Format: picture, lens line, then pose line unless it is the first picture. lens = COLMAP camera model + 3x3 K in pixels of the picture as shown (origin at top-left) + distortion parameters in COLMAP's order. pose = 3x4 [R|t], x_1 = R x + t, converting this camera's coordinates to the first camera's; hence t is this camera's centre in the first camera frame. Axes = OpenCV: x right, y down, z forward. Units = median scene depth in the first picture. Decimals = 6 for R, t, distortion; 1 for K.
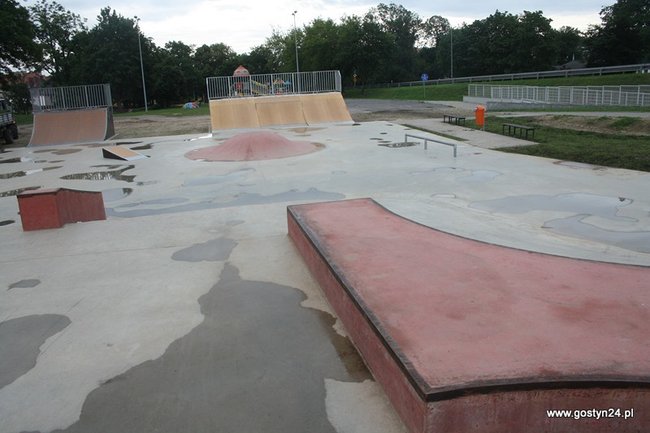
lens RADIAL K [[531.3, 0, 325.0], [0, 531.3, 216.5], [0, 0, 1]] dist [-0.153835, 0.130214]
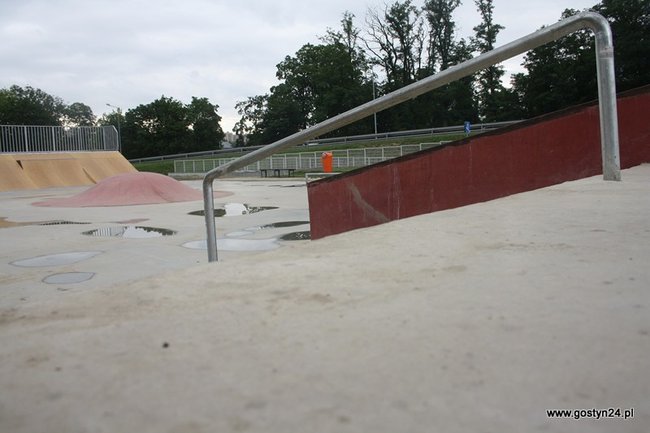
lens RADIAL K [[531.3, 0, 325.0], [0, 531.3, 216.5], [0, 0, 1]] dist [-0.153835, 0.130214]
pose [[0.763512, -0.051419, 0.643744, -0.096090], [0.165822, 0.979013, -0.118474, 0.006118], [-0.624142, 0.197203, 0.756015, 0.076305]]
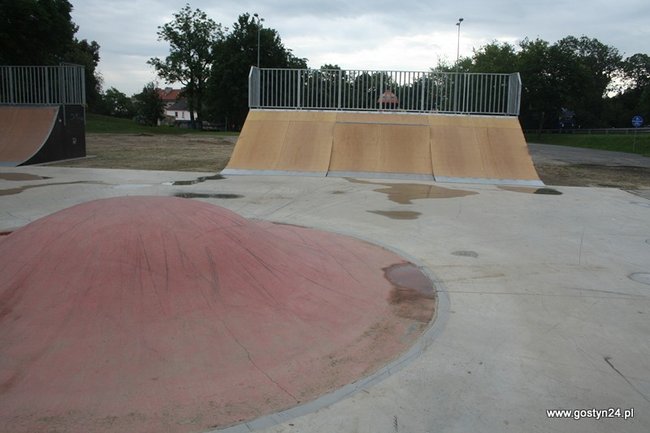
lens RADIAL K [[531.3, 0, 325.0], [0, 531.3, 216.5], [0, 0, 1]] dist [-0.153835, 0.130214]
pose [[0.950258, 0.126247, -0.284730, 0.003438], [-0.145428, 0.988244, -0.047170, -0.037556], [0.275427, 0.086232, 0.957447, 0.193066]]
